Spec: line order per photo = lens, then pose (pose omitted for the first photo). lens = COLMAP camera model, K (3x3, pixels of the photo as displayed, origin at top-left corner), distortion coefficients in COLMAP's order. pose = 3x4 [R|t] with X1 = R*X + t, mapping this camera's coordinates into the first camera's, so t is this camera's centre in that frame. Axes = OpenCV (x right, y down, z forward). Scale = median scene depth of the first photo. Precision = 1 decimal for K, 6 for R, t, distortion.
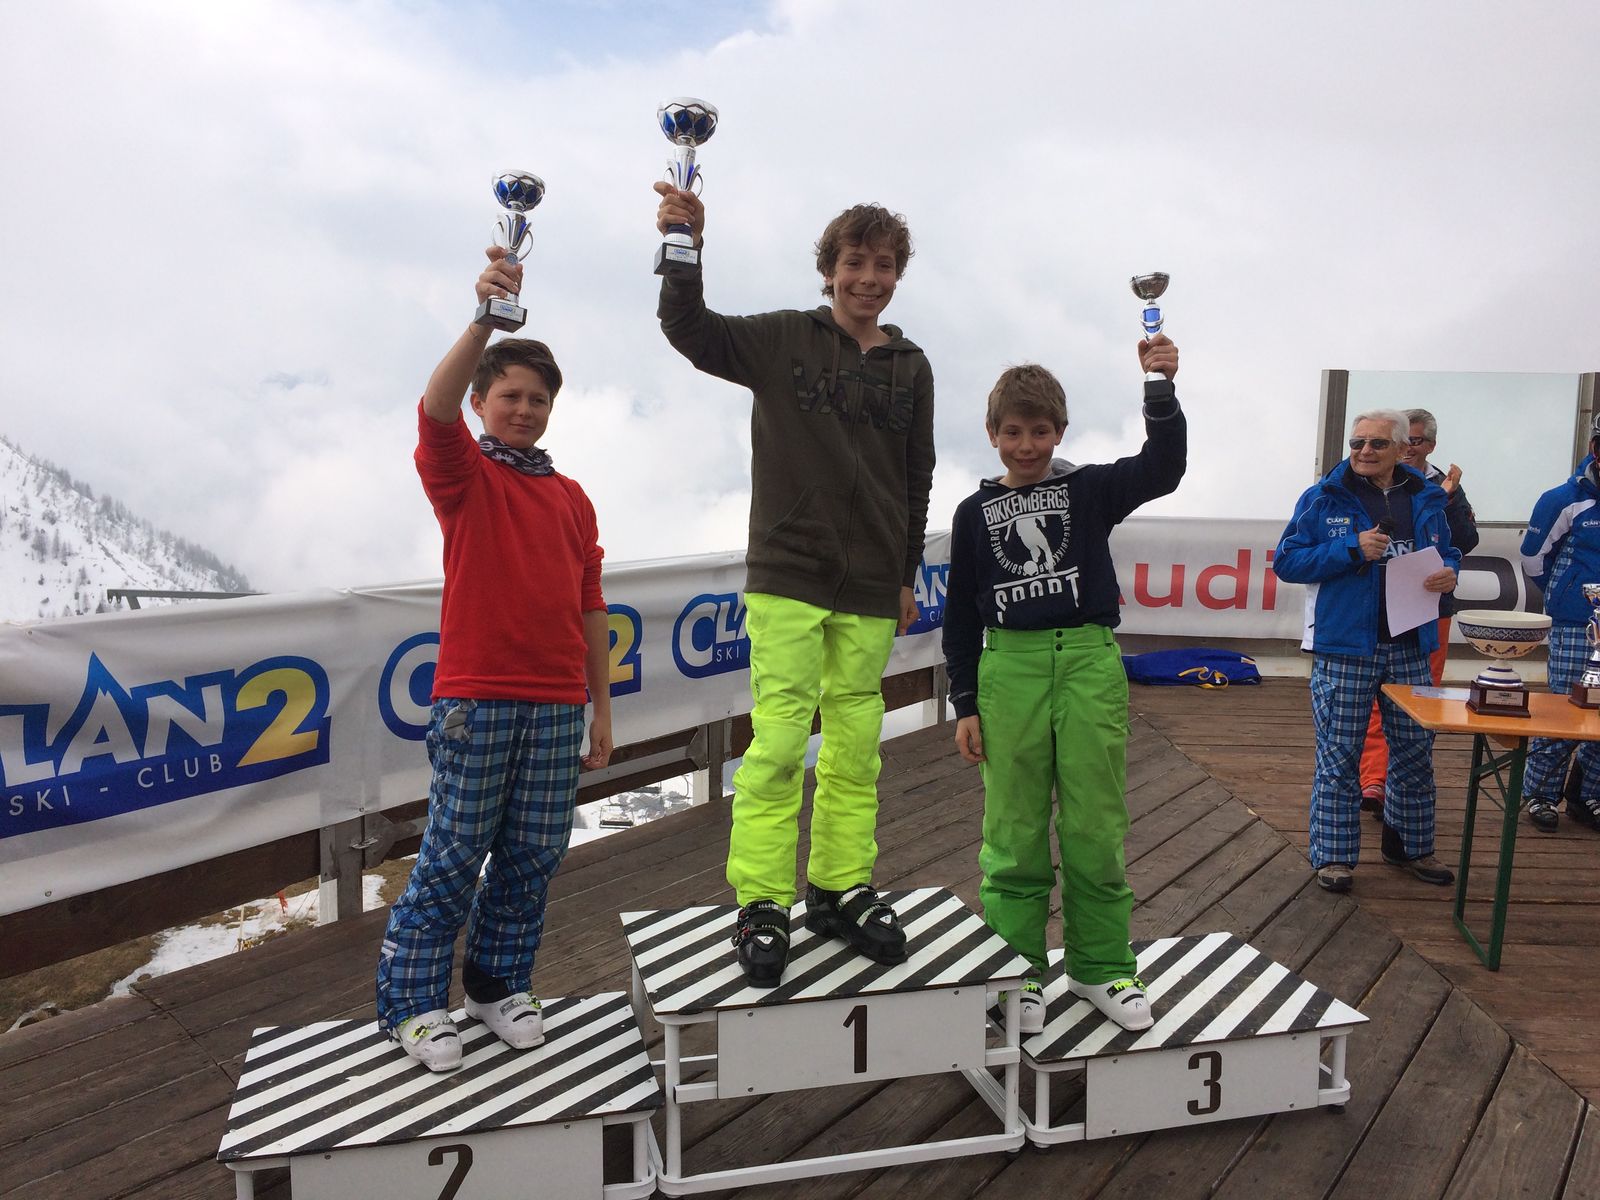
lens RADIAL K [[1369.9, 0, 800.0], [0, 1369.9, 600.0], [0, 0, 1]] dist [0.083286, -0.131290]
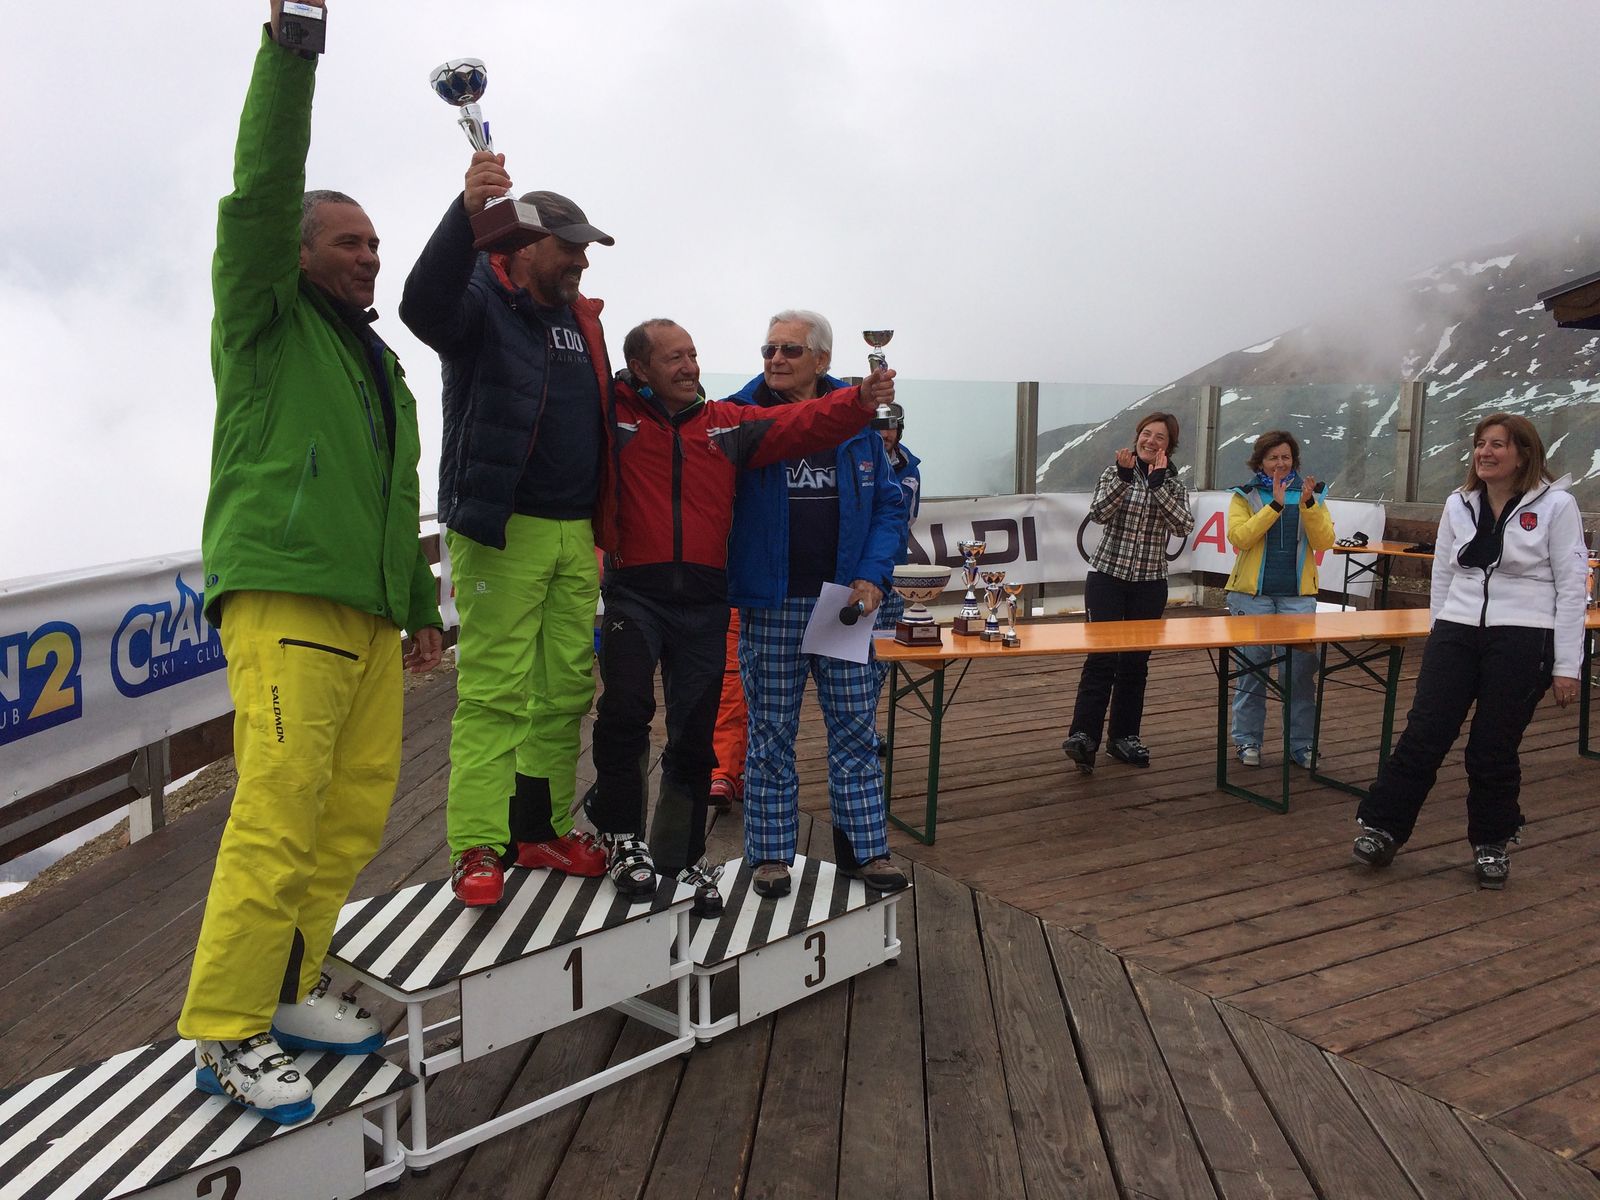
lens RADIAL K [[1369.9, 0, 800.0], [0, 1369.9, 600.0], [0, 0, 1]] dist [0.083286, -0.131290]
pose [[0.850290, -0.071968, 0.521371, -0.266253], [0.069992, 0.997270, 0.023510, 0.002565], [-0.521640, 0.016502, 0.853006, -0.027049]]
